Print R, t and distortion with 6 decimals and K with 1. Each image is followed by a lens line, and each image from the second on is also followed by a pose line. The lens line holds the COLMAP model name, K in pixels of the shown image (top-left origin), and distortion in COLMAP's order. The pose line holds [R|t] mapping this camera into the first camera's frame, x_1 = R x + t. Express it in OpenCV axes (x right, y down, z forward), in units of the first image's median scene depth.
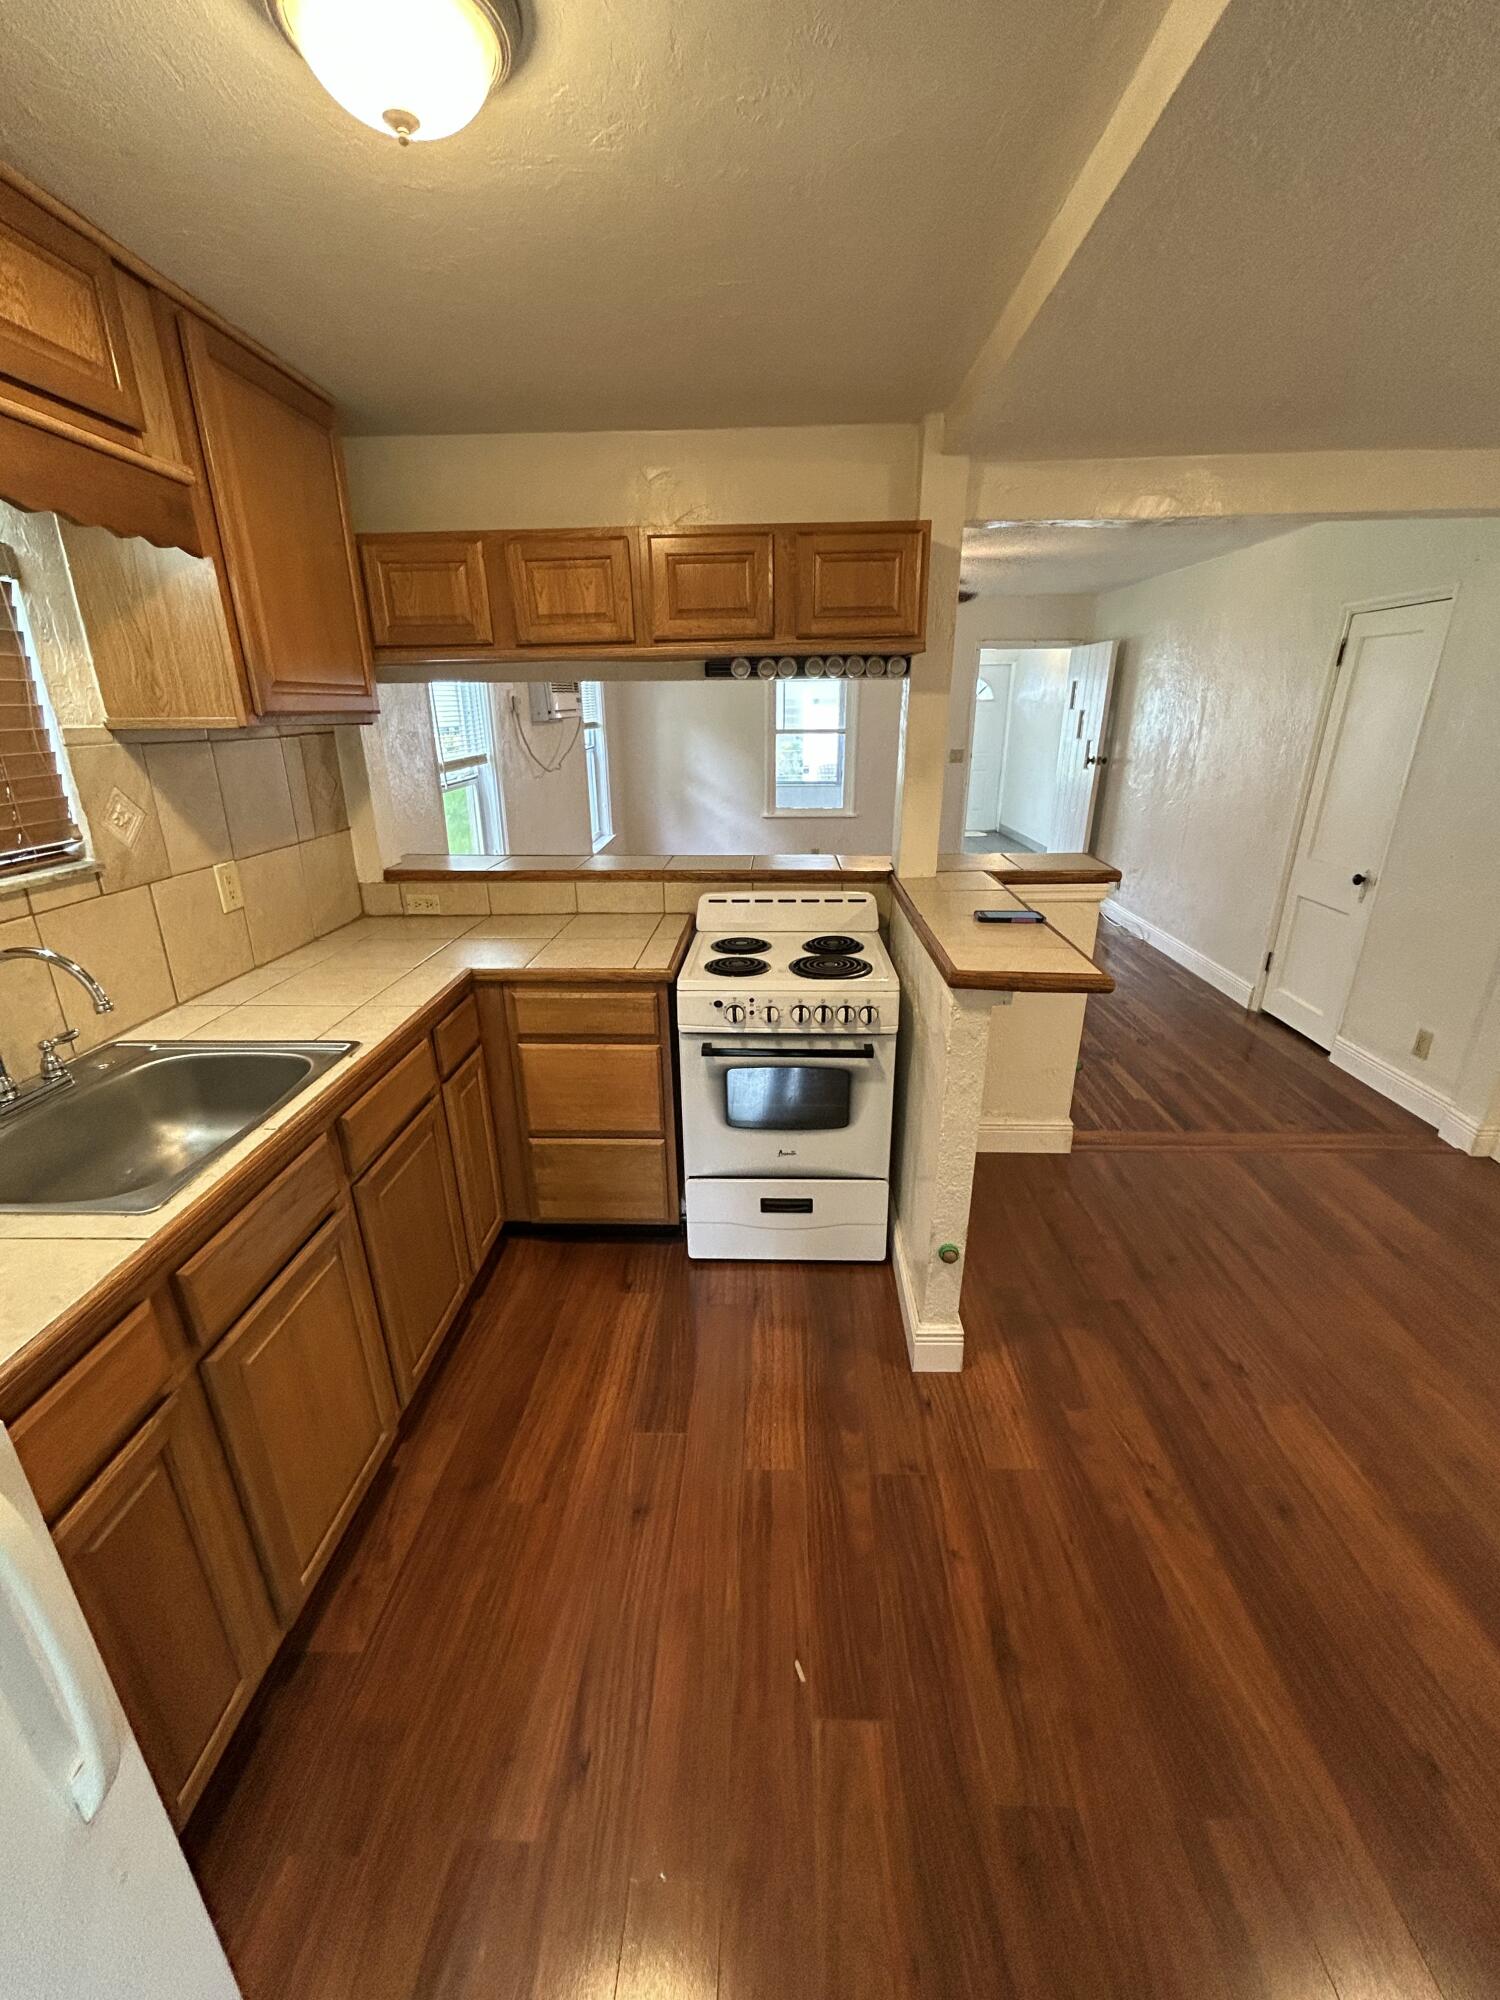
lens RADIAL K [[810.2, 0, 749.0], [0, 810.2, 1003.4], [0, 0, 1]] dist [-0.001565, 0.000040]
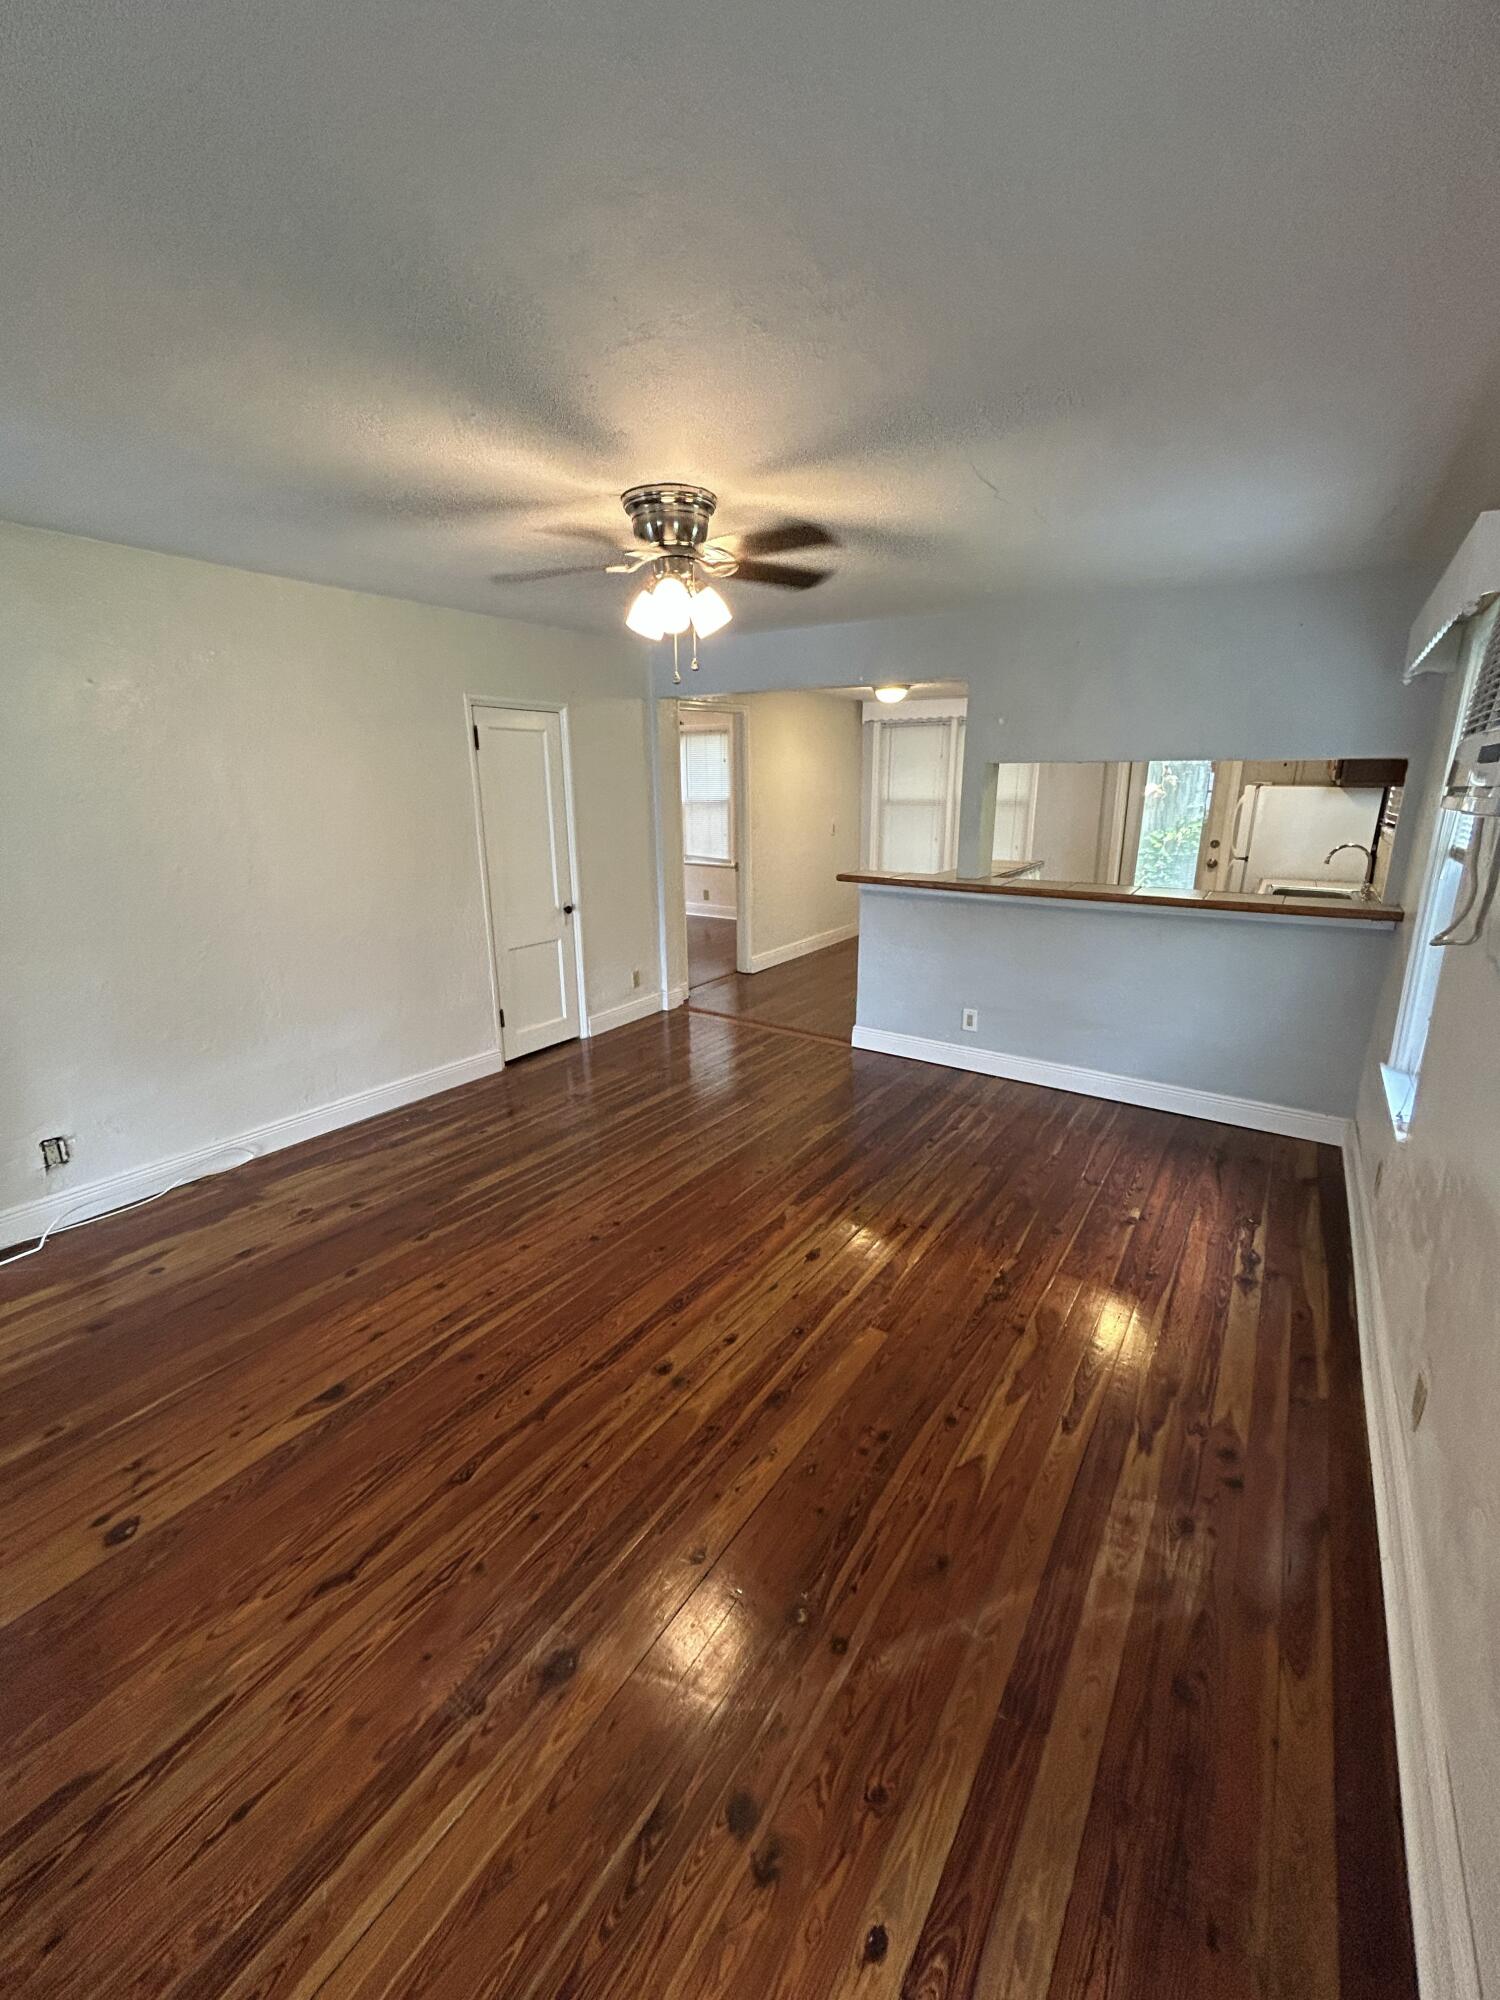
lens RADIAL K [[810.2, 0, 749.0], [0, 810.2, 1003.4], [0, 0, 1]] dist [-0.001565, 0.000040]
pose [[-0.849347, -0.130256, 0.511511, -0.333800], [0.190798, 0.827784, 0.527608, -1.076613], [-0.492144, 0.545717, -0.678223, 2.945536]]
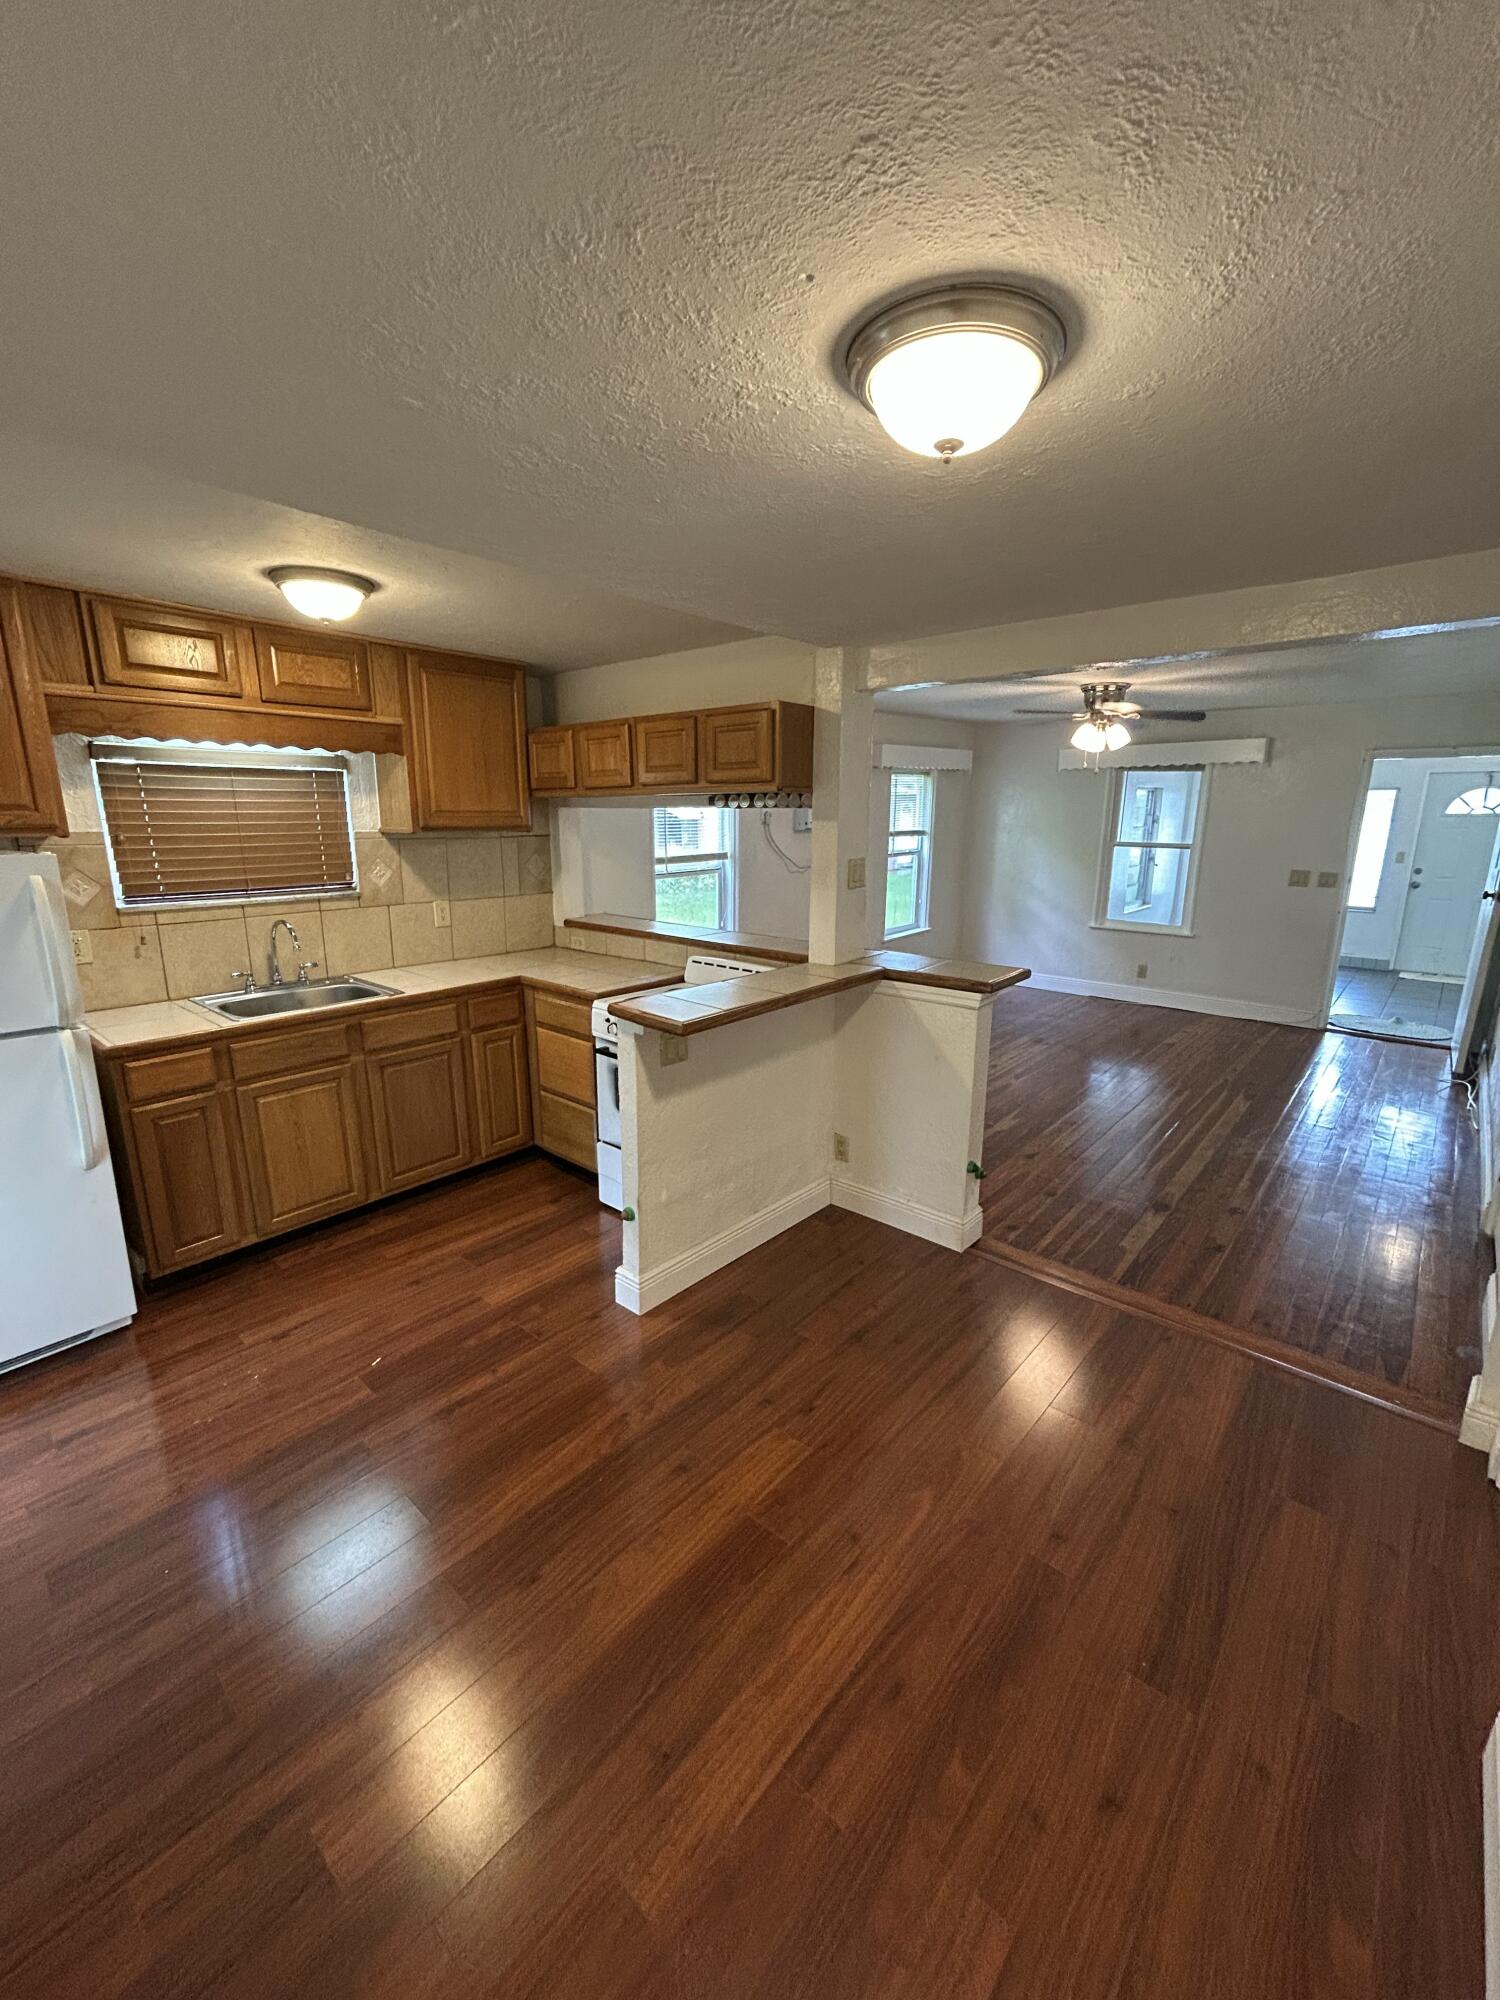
lens RADIAL K [[813.7, 0, 751.0], [0, 813.7, 998.5], [0, 0, 1]] dist [-0.000518, 0.000113]
pose [[0.774449, 0.152868, -0.613889, 1.029046], [-0.226020, 0.973182, -0.042798, -0.031955], [0.590884, 0.171896, 0.788231, -0.028854]]
